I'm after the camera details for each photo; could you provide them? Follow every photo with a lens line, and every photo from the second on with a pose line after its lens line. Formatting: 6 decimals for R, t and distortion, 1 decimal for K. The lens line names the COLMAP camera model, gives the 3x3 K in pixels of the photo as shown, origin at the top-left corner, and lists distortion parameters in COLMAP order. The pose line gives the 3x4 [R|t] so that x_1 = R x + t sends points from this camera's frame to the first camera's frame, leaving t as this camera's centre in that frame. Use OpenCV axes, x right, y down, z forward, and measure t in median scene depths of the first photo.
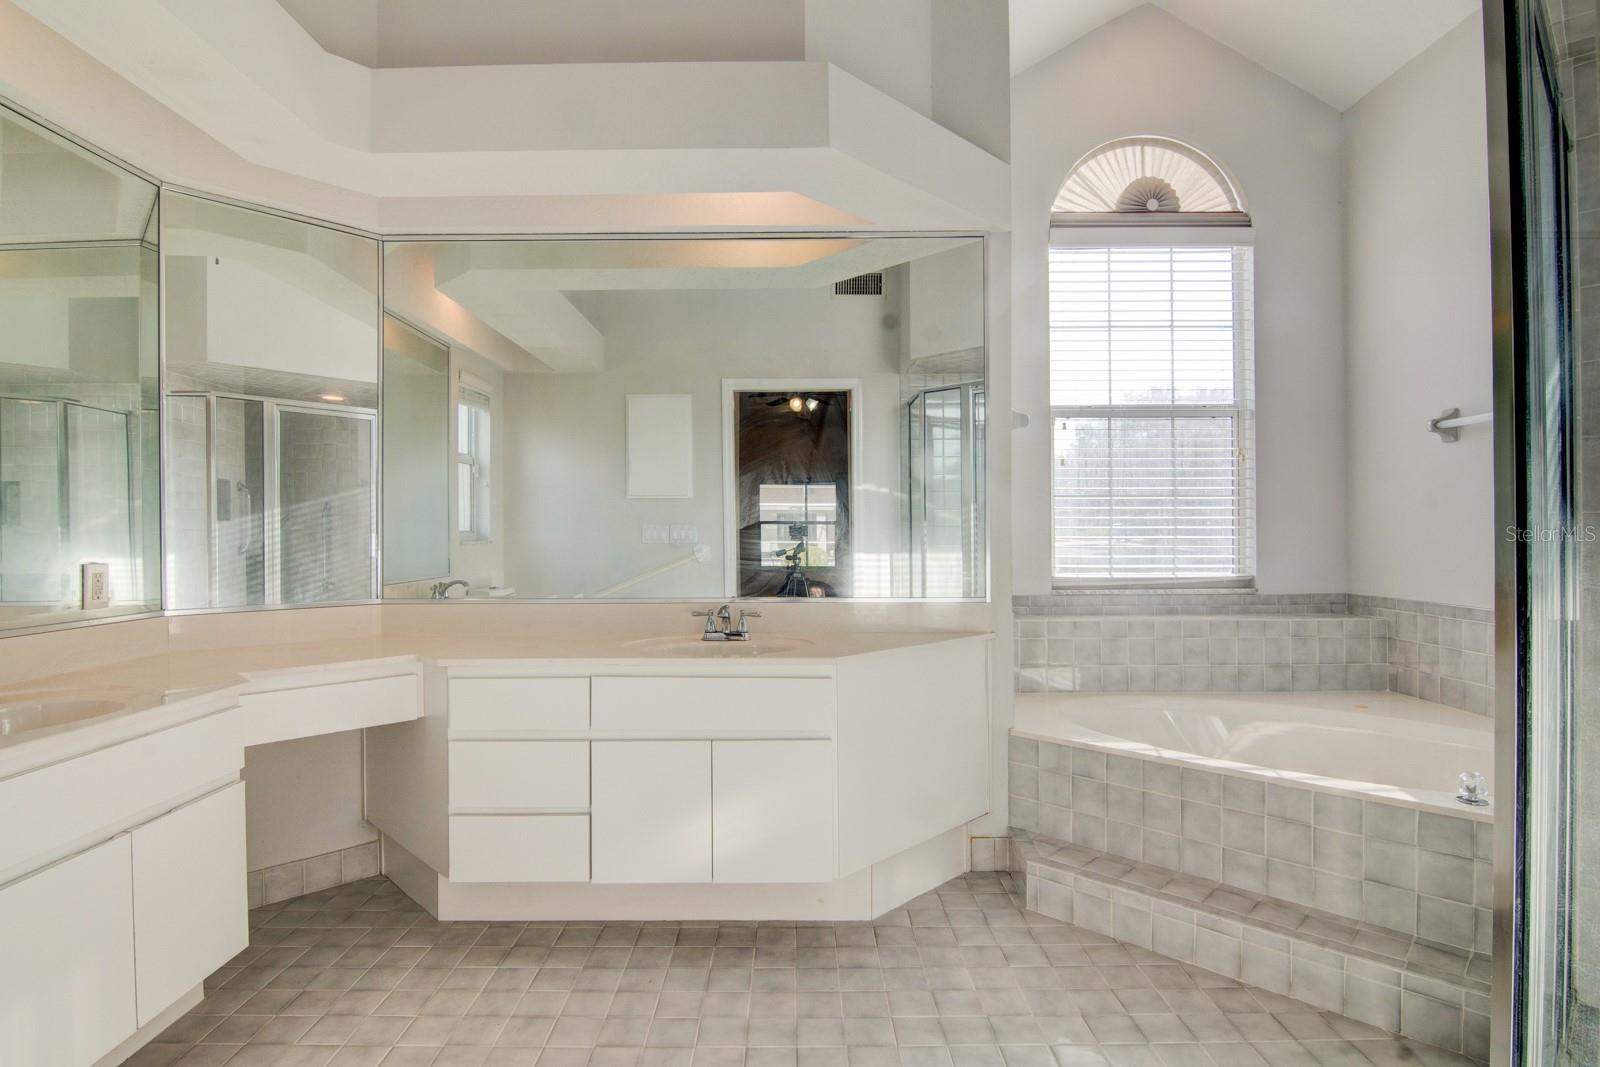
lens RADIAL K [[848.9, 0, 785.2], [0, 848.9, 533.1], [0, 0, 1]] dist [0.000495, -0.020846]
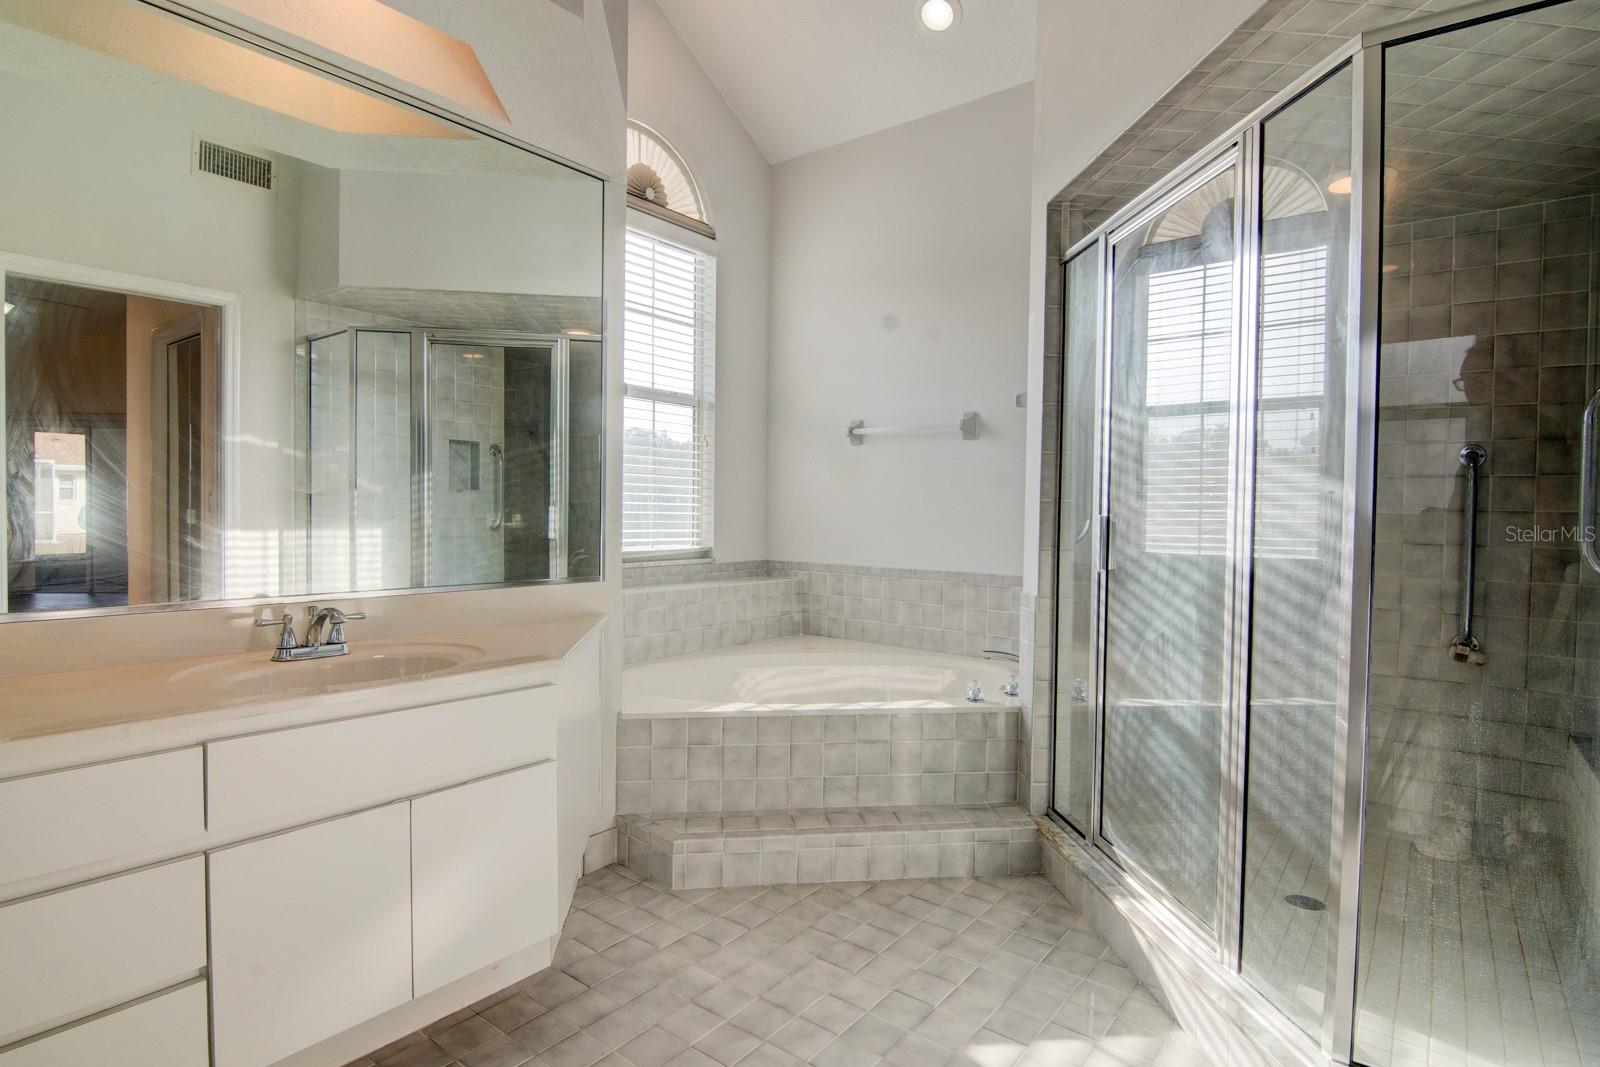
lens RADIAL K [[848.9, 0, 785.2], [0, 848.9, 533.1], [0, 0, 1]] dist [0.000495, -0.020846]
pose [[0.599352, -0.008643, 0.800439, -0.406788], [-0.014156, 0.999671, 0.021393, 0.006963], [-0.800361, -0.024153, 0.599032, 0.306829]]
